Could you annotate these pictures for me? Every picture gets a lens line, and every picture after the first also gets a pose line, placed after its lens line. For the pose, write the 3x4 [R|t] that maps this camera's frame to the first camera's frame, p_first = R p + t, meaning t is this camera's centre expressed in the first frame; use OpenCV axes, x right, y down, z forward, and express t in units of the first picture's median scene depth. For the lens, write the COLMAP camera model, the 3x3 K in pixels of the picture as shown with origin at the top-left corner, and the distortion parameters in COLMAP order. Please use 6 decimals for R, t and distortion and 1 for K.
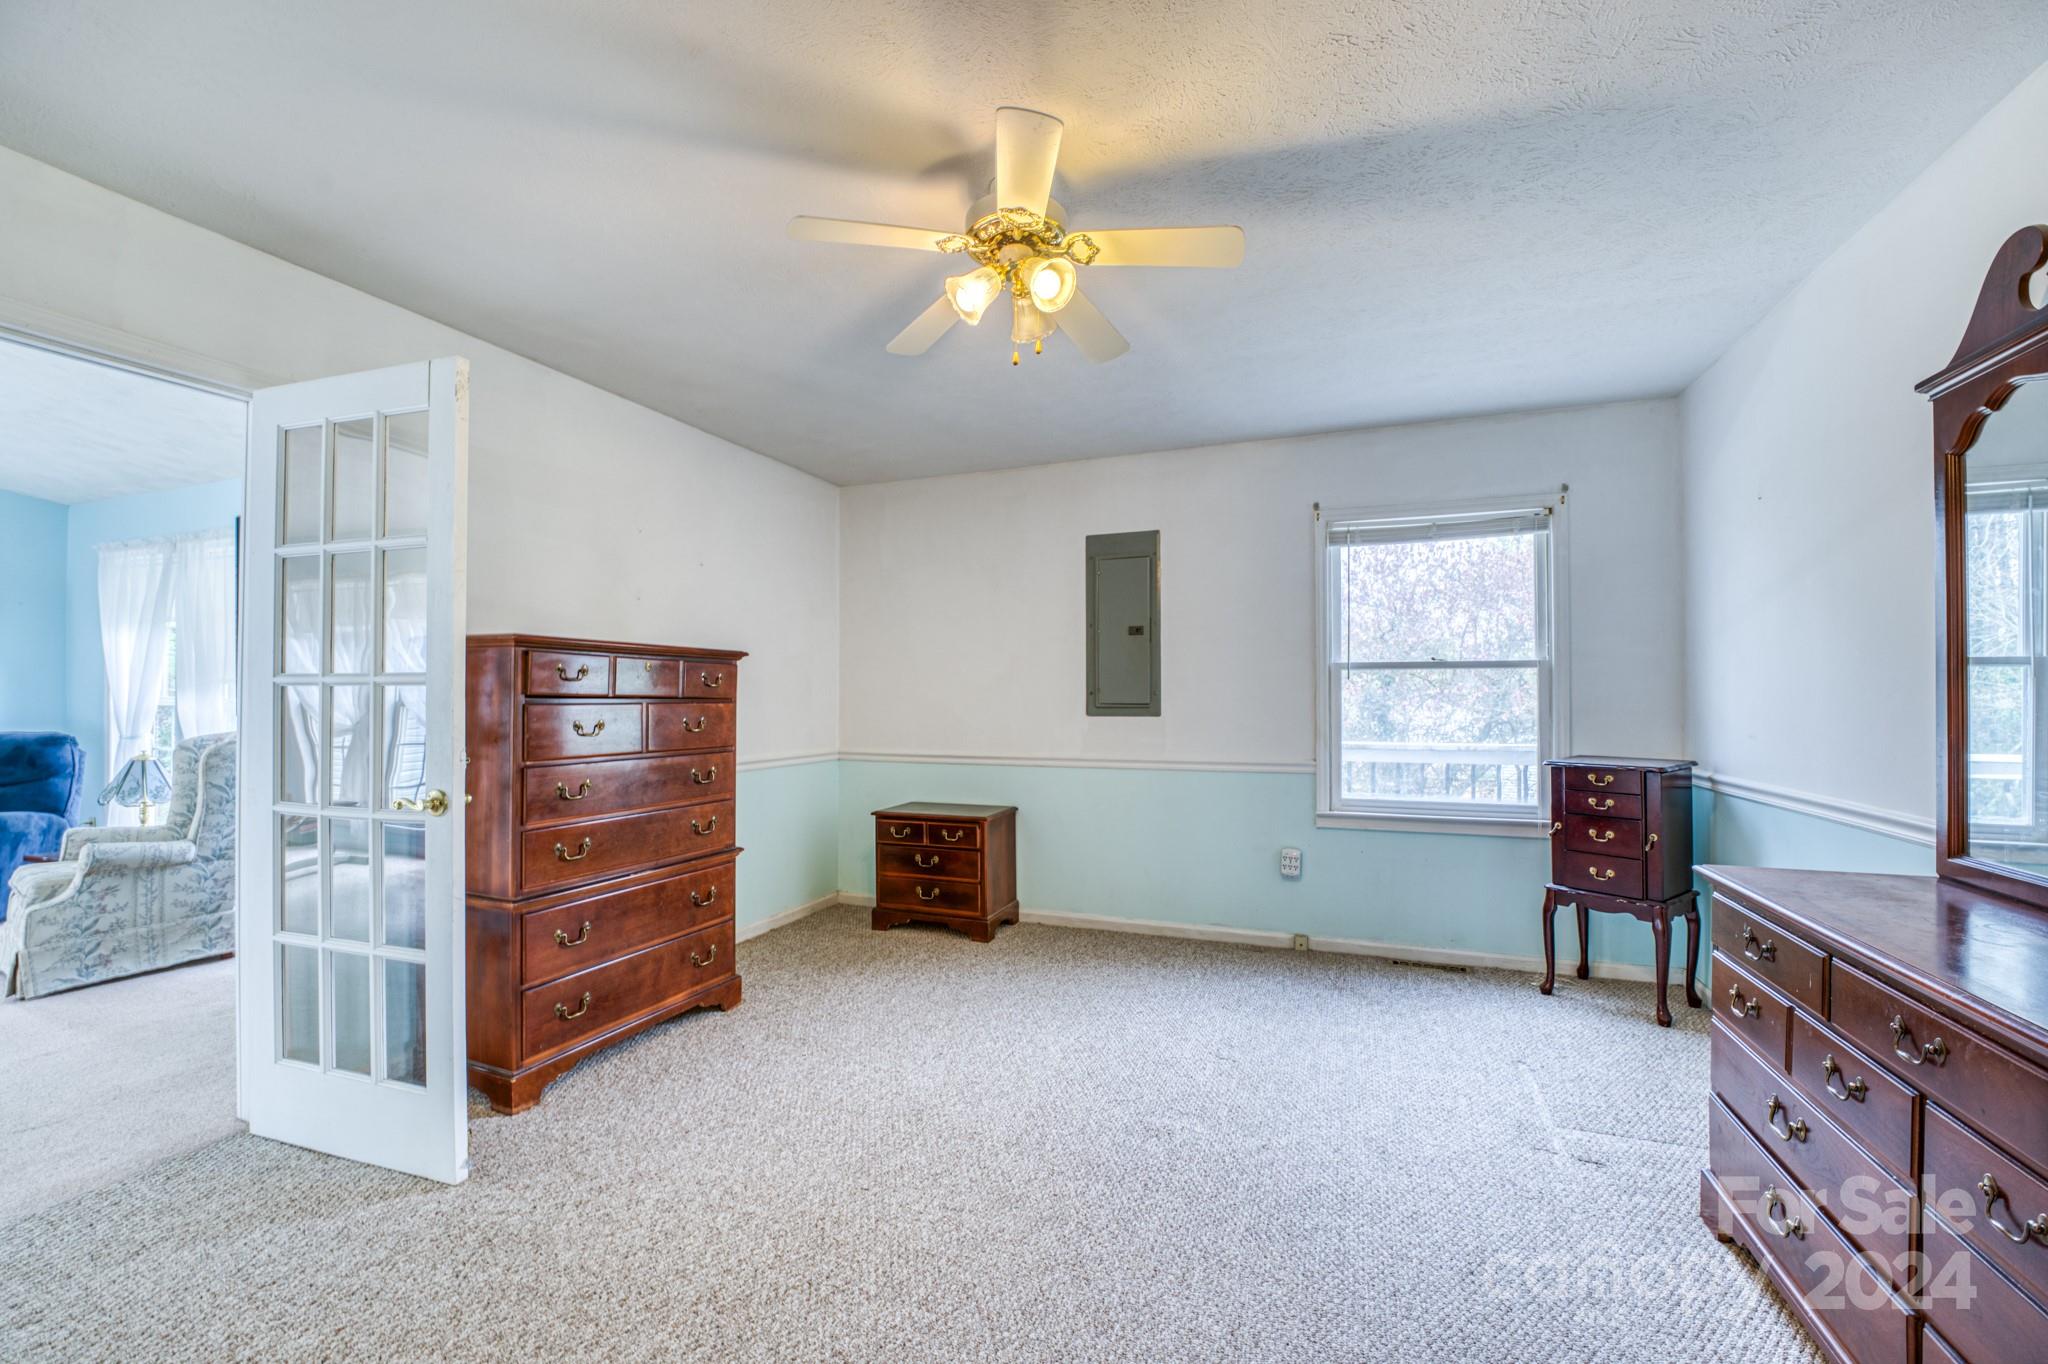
lens RADIAL K [[841.3, 0, 1032.1], [0, 841.3, 685.4], [0, 0, 1]] dist [-0.026236, 0.004069]
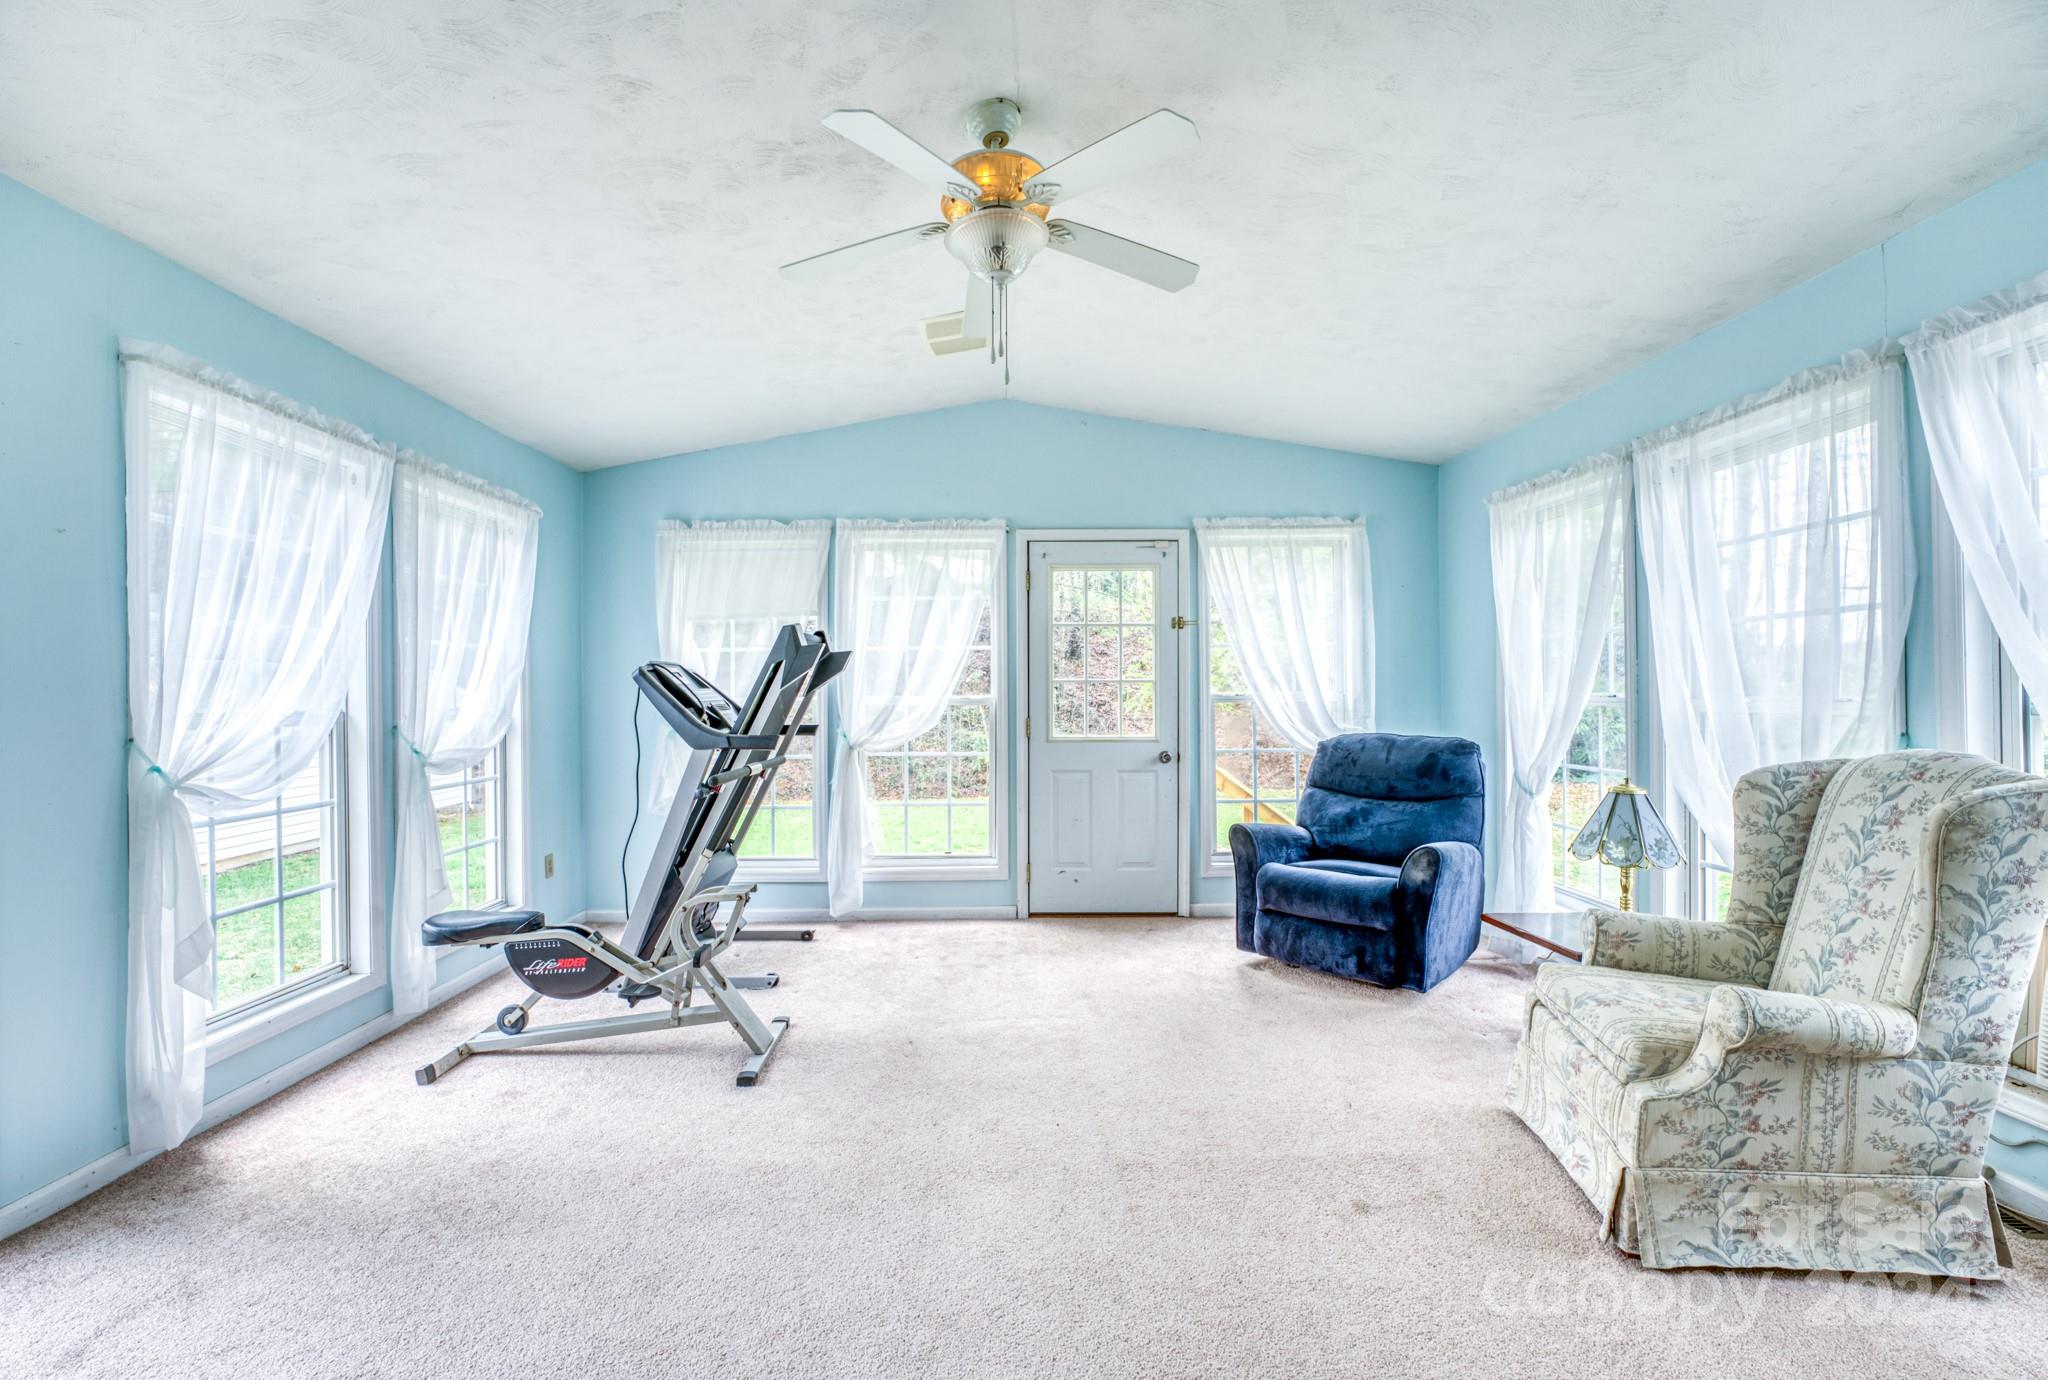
lens RADIAL K [[841.3, 0, 1024.2], [0, 841.3, 695.2], [0, 0, 1]] dist [-0.026236, 0.004069]
pose [[0.395236, 0.000594, -0.918580, -0.816047], [0.013728, 0.999884, 0.006553, 0.007037], [0.918477, -0.015201, 0.395182, 0.386382]]
